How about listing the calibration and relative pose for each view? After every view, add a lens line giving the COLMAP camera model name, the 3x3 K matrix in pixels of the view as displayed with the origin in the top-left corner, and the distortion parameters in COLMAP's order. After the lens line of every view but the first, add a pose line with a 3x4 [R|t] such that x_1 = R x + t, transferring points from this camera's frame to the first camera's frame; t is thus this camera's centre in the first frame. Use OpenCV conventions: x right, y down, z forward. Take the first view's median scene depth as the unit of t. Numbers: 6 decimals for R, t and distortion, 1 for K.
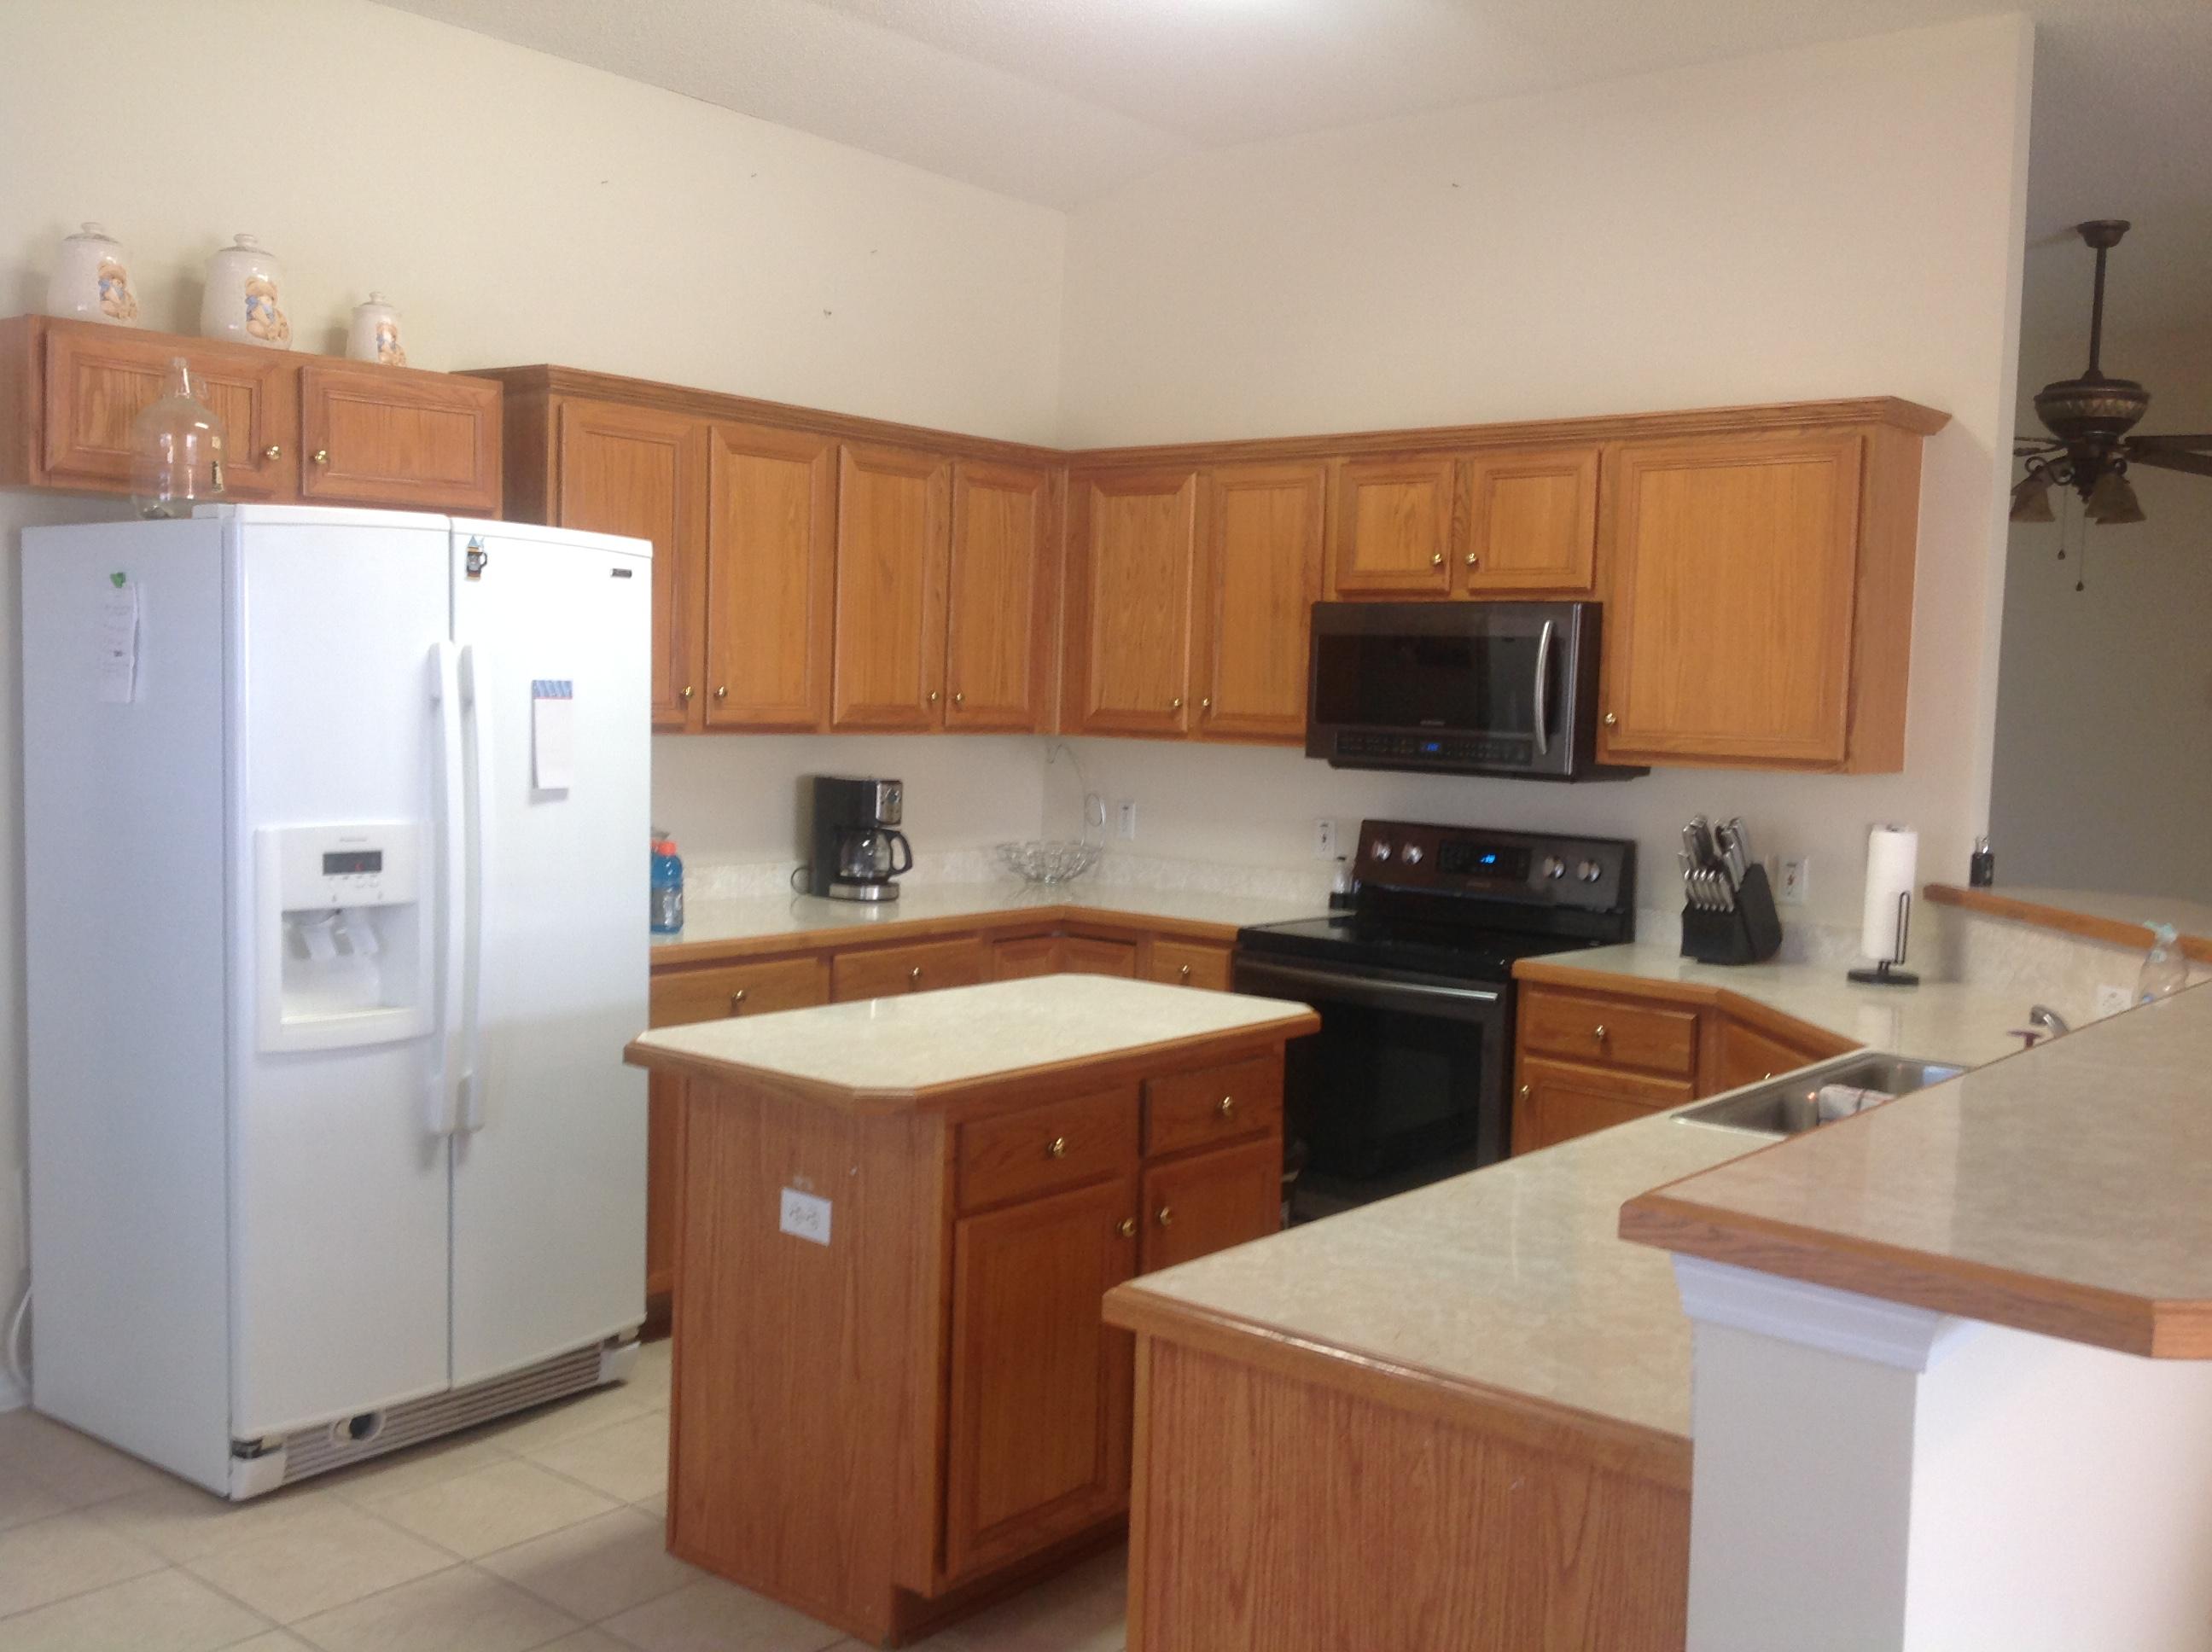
lens RADIAL K [[2091.2, 0, 1076.2], [0, 2091.2, 849.9], [0, 0, 1]] dist [0.123392, -0.286295]
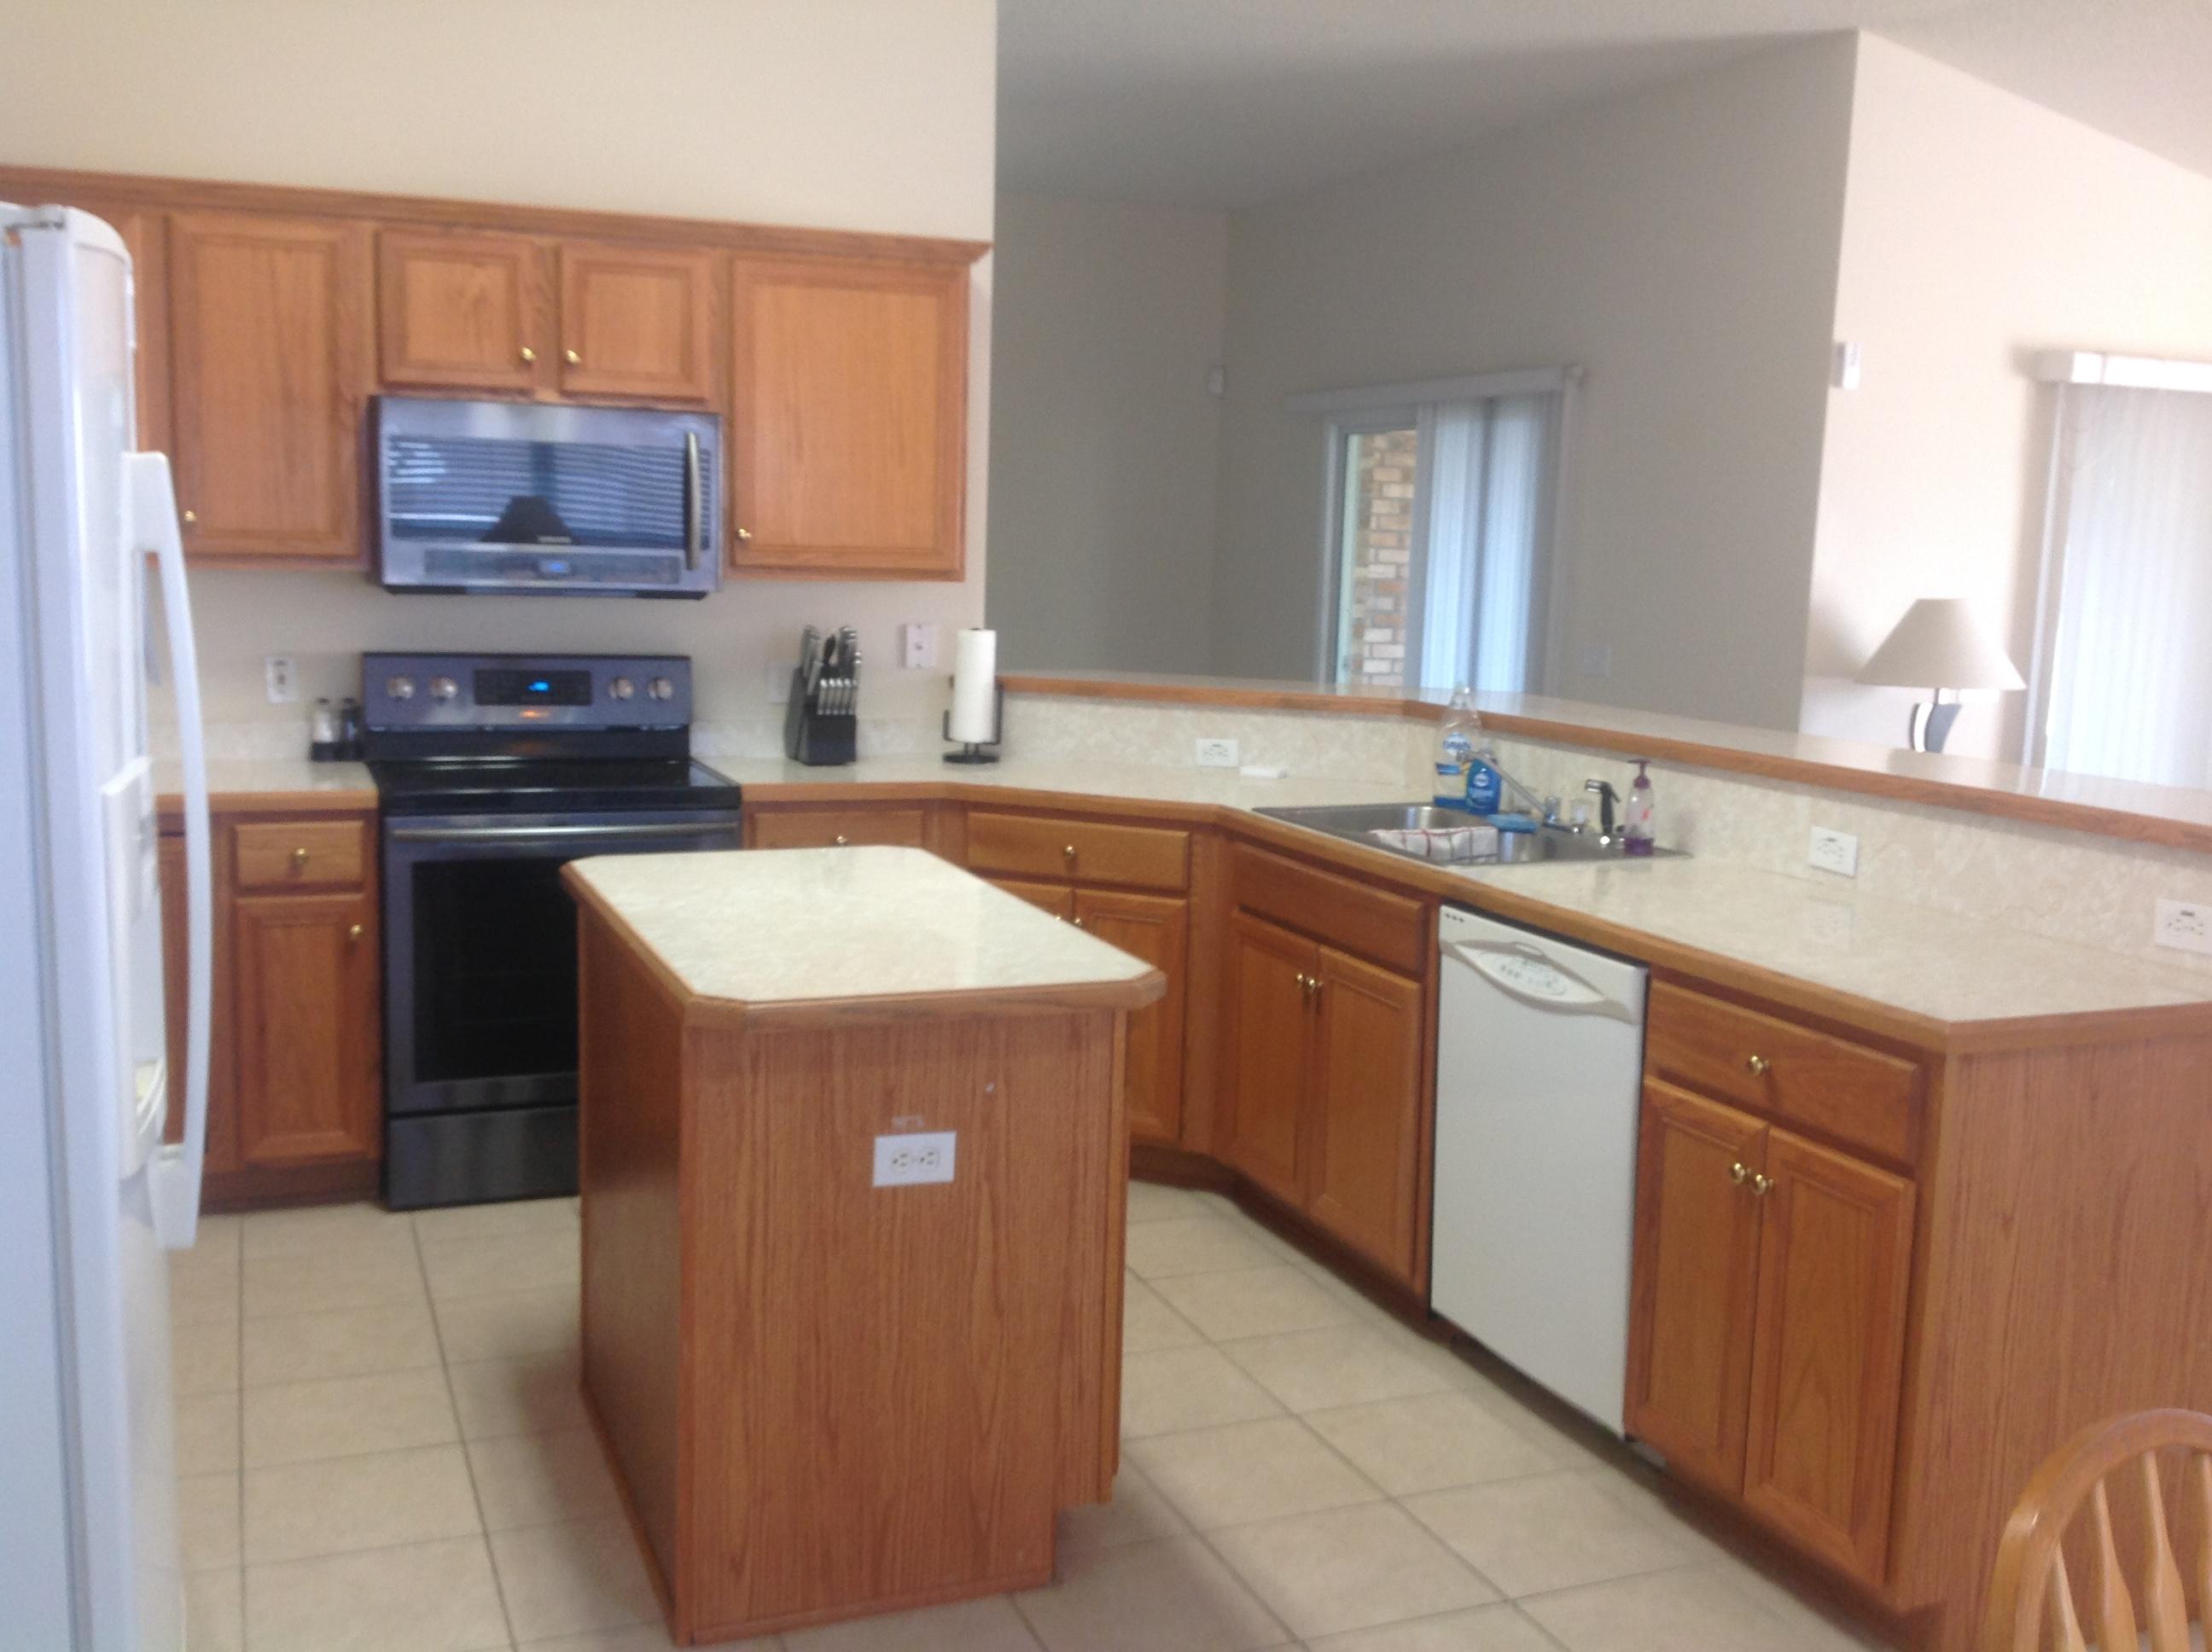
lens RADIAL K [[2078.5, 0, 1159.4], [0, 2078.5, 848.3], [0, 0, 1]] dist [0.108754, -0.295451]
pose [[0.466102, -0.149567, 0.871997, -0.573386], [0.058777, 0.988664, 0.138160, -0.042425], [-0.882776, -0.013143, 0.469609, 0.378259]]
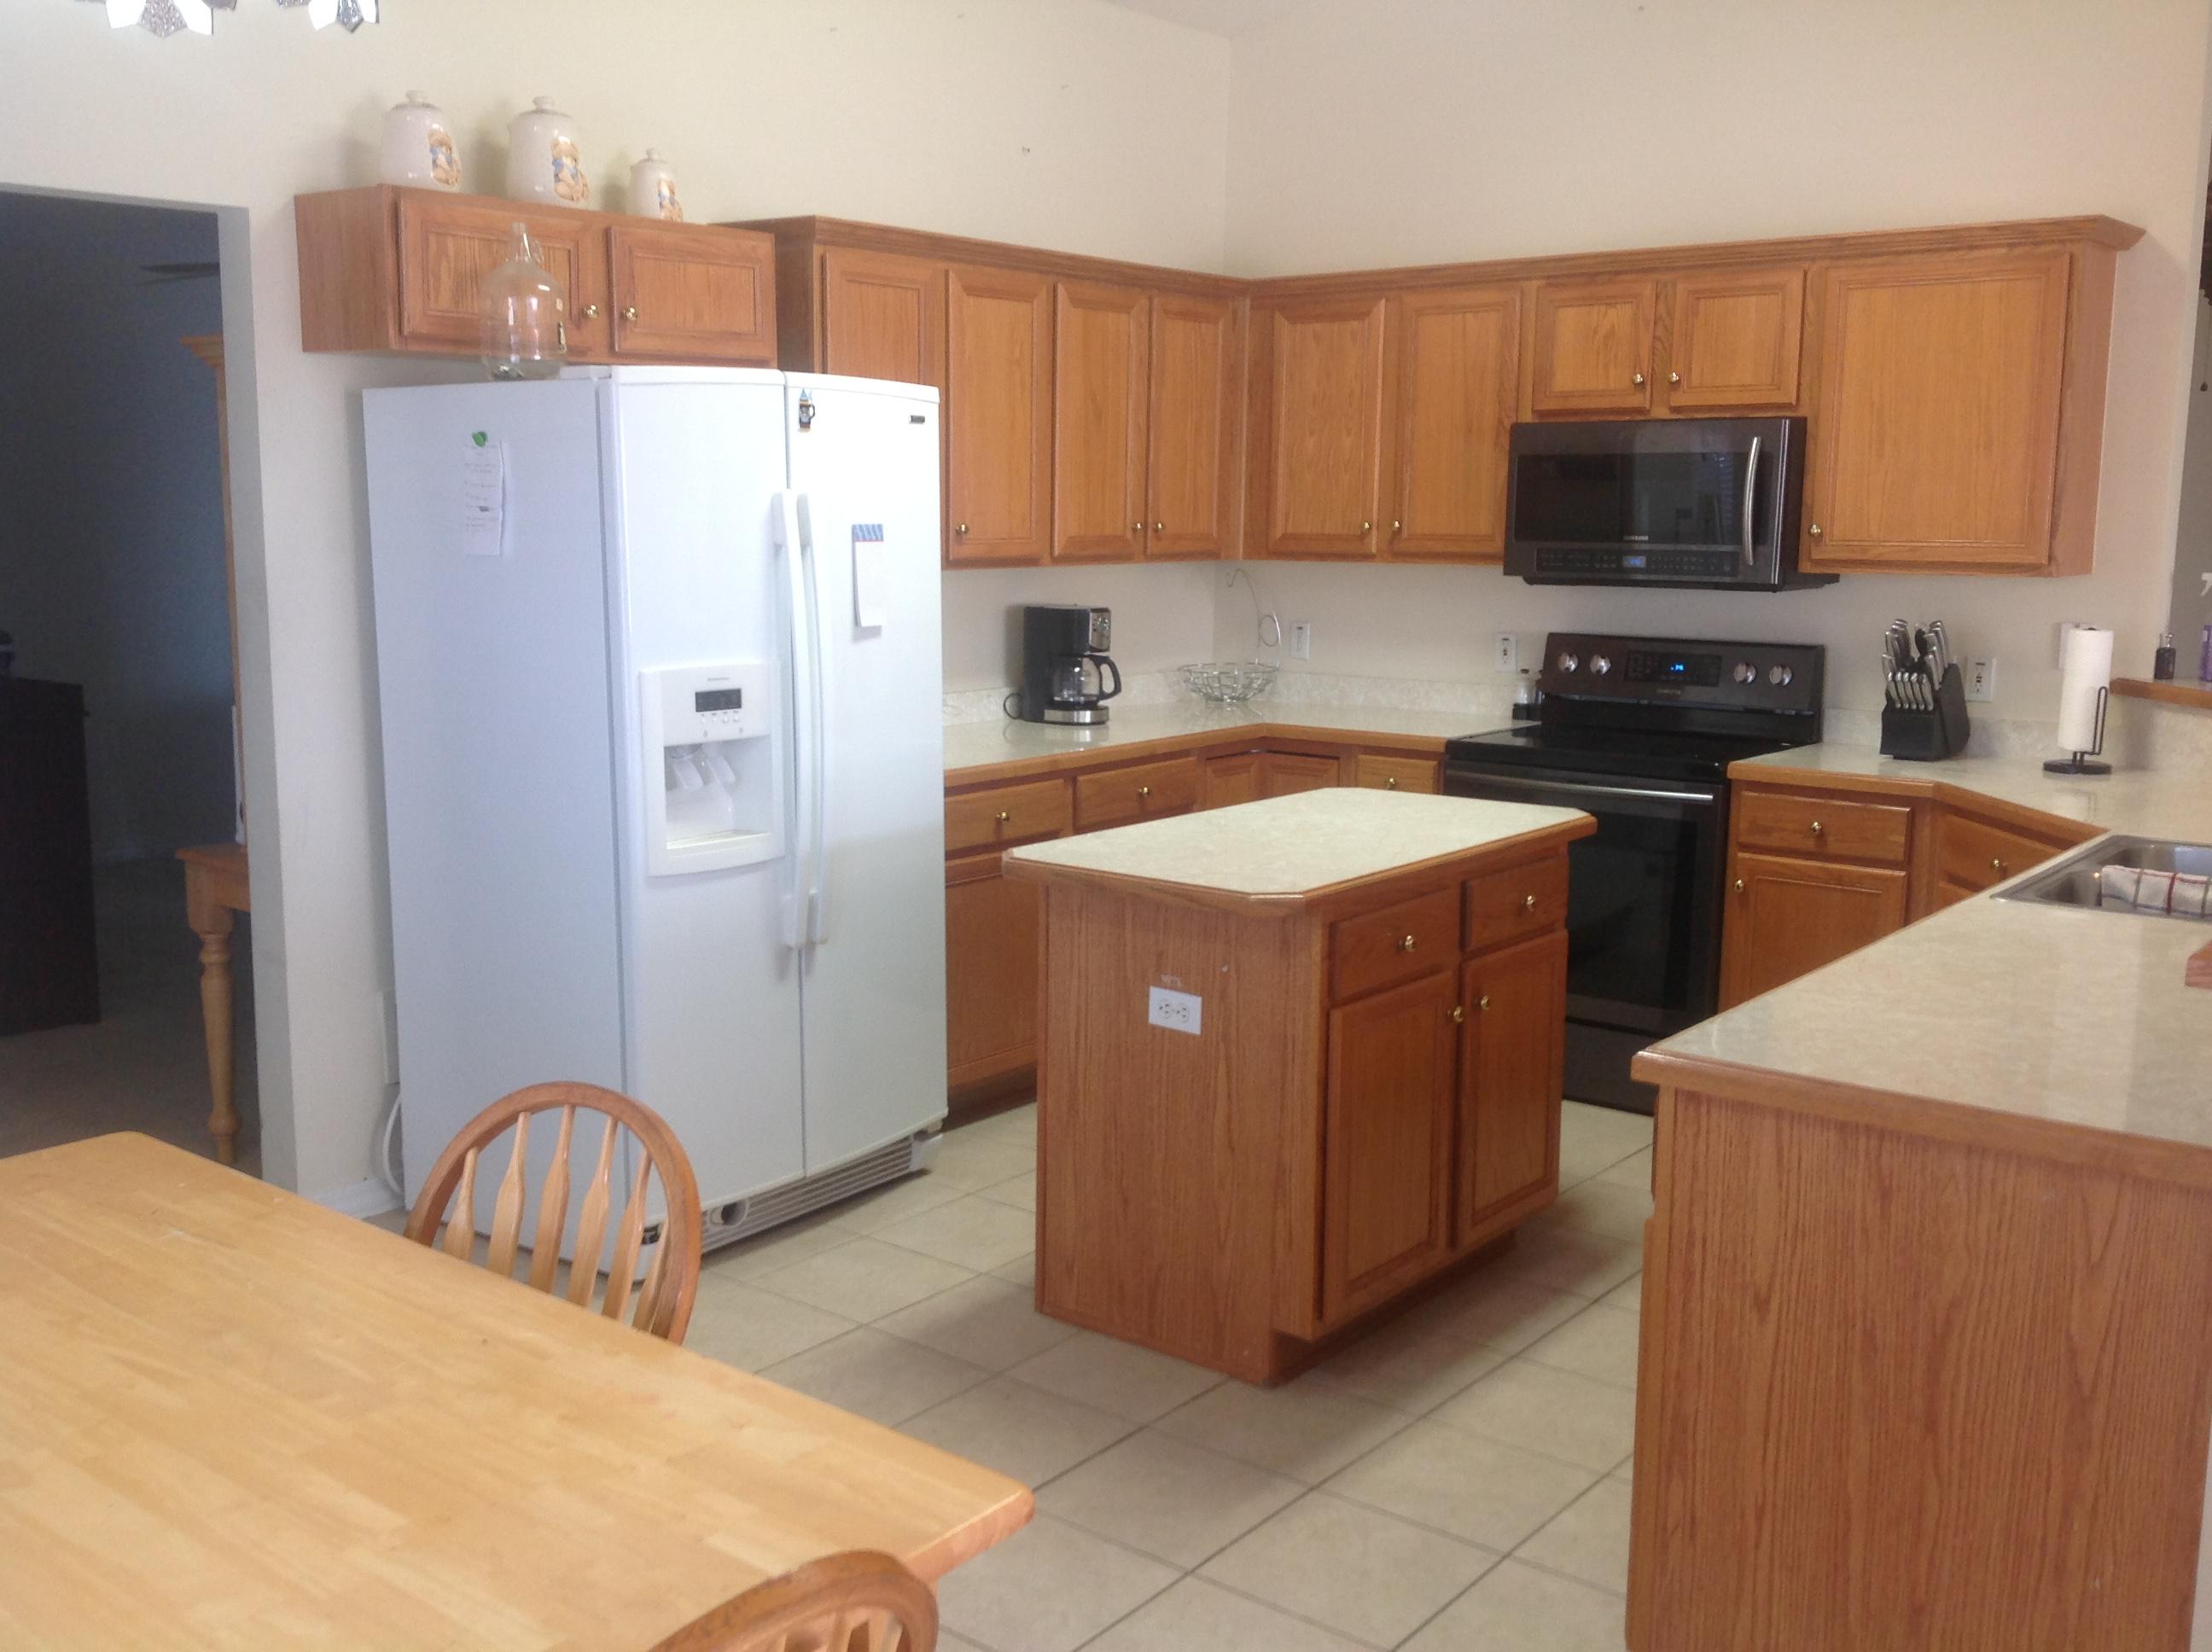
lens RADIAL K [[2091.2, 0, 1076.2], [0, 2091.2, 849.9], [0, 0, 1]] dist [0.123392, -0.286295]
pose [[0.999556, -0.028072, 0.009990, -0.136909], [0.027106, 0.995895, 0.086367, -0.004571], [-0.012373, -0.086058, 0.996213, -0.064038]]
